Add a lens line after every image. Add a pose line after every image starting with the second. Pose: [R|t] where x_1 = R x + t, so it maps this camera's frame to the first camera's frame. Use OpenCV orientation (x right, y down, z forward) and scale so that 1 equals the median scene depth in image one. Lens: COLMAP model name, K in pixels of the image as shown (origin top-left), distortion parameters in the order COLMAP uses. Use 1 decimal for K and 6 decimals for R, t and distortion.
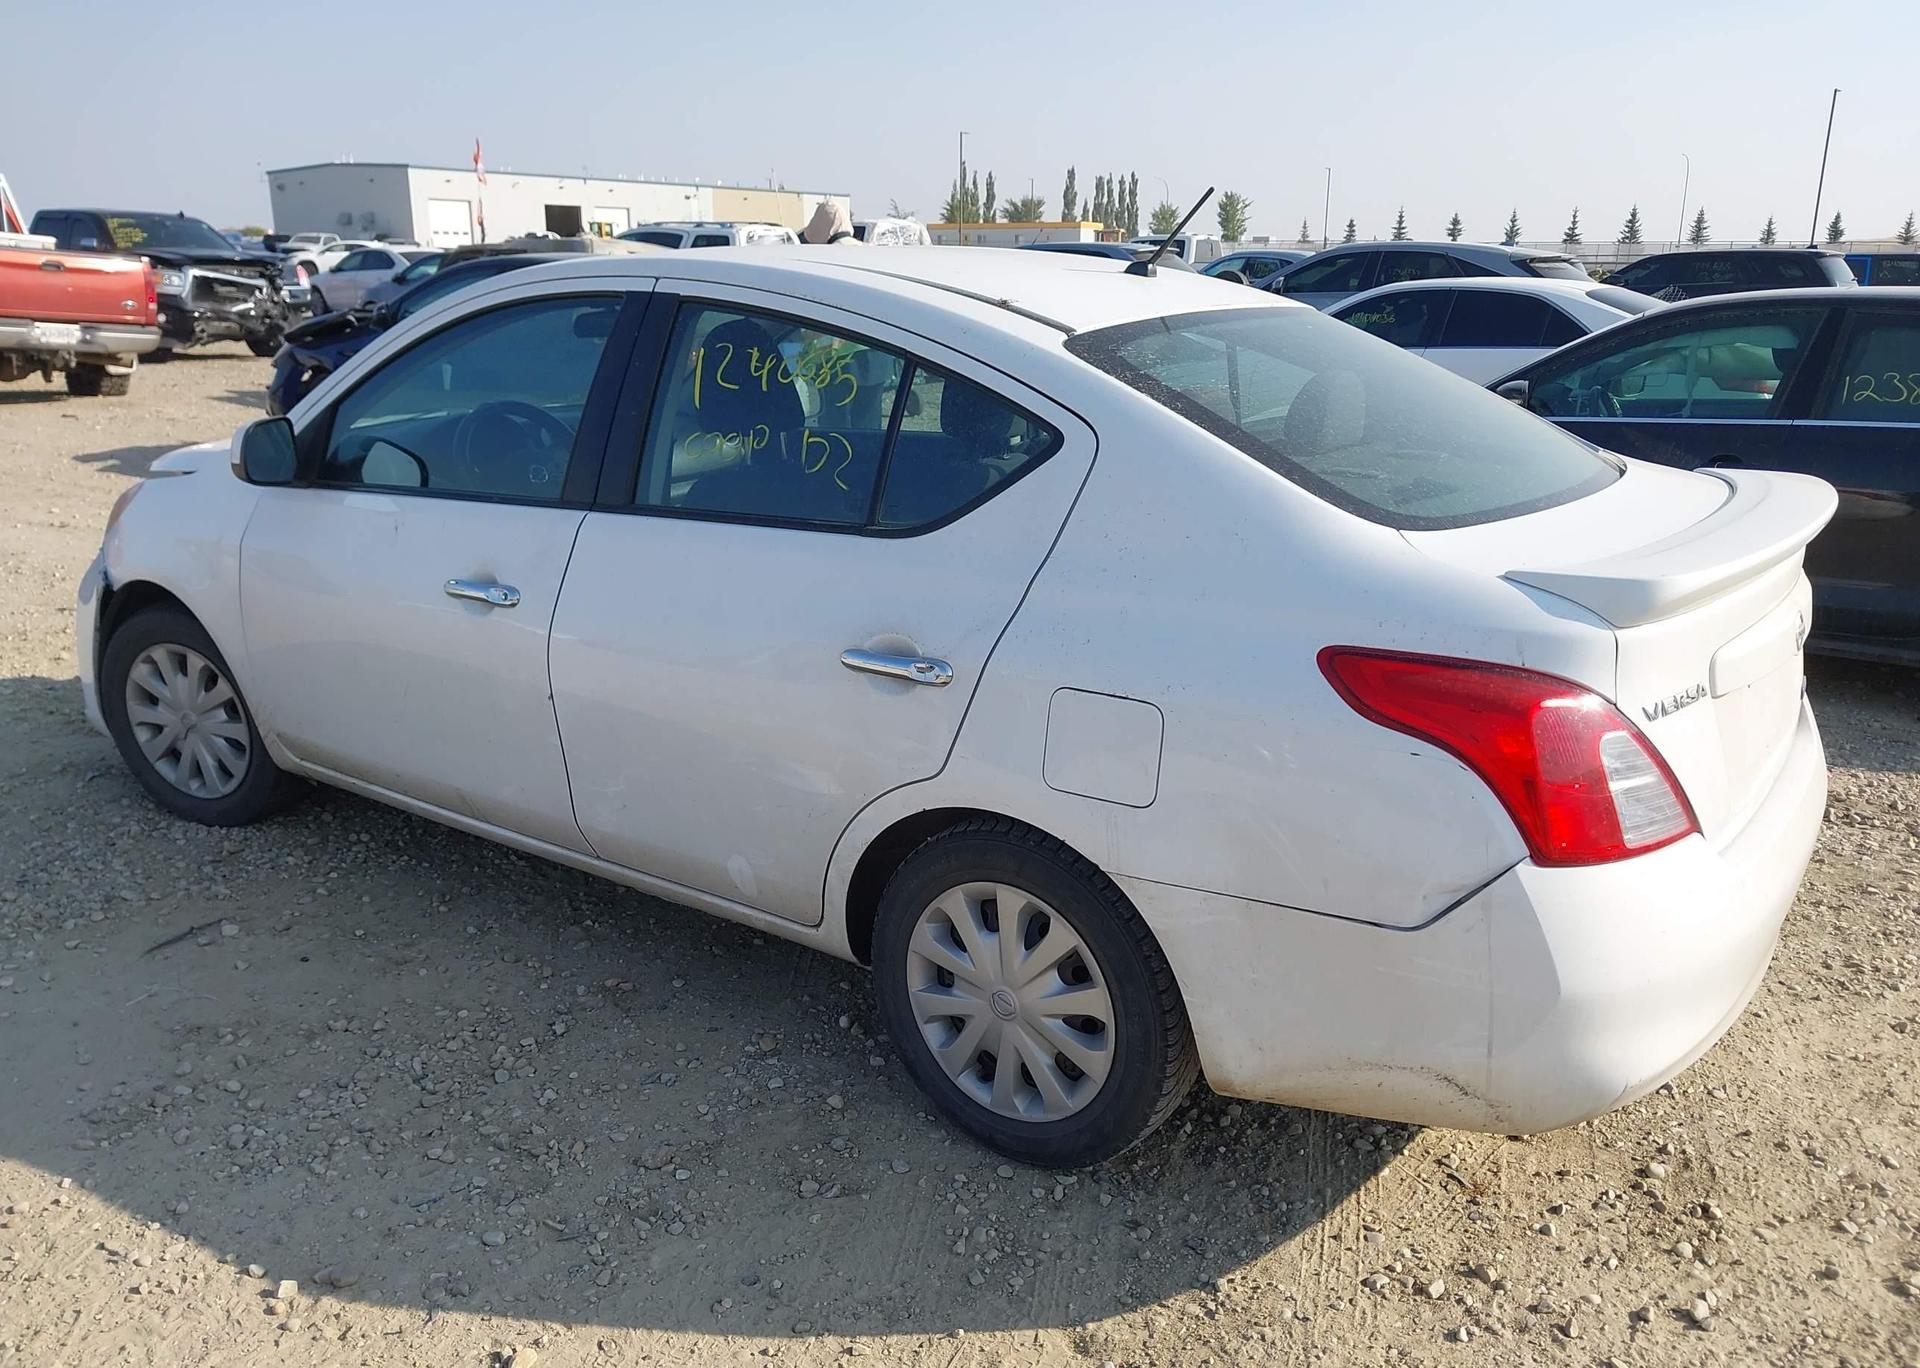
lens RADIAL K [[1547.5, 0, 970.3], [0, 1547.5, 669.3], [0, 0, 1]] dist [-0.002483, 0.011764]
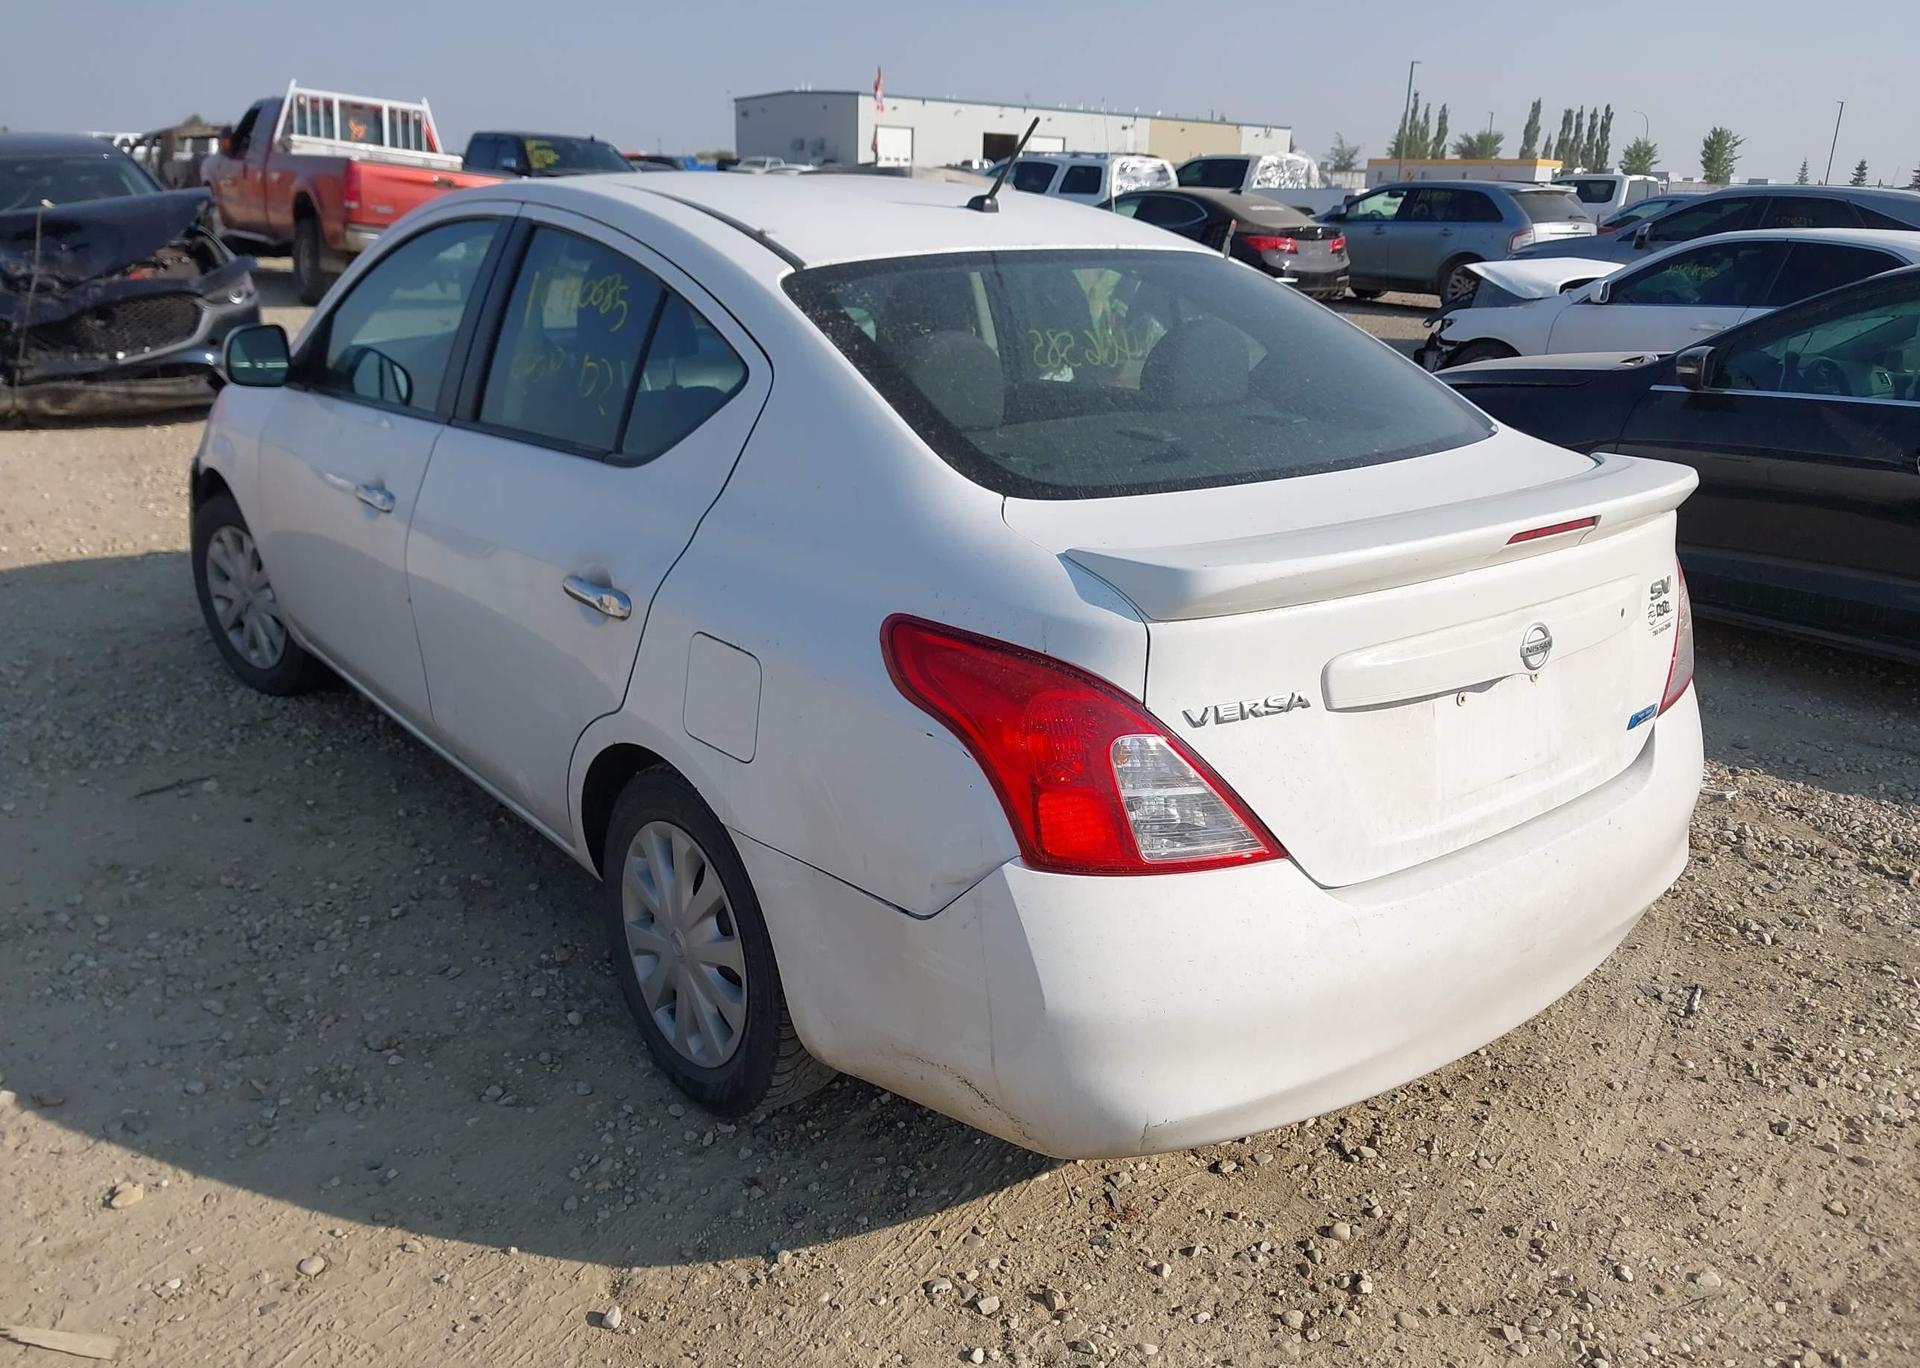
lens RADIAL K [[1548.7, 0, 970.8], [0, 1548.7, 681.1], [0, 0, 1]] dist [-0.000424, 0.006050]
pose [[0.963112, 0.100743, -0.249533, 0.406839], [-0.088973, 0.994342, 0.058037, -0.025475], [0.253968, -0.033694, 0.966626, 0.082648]]
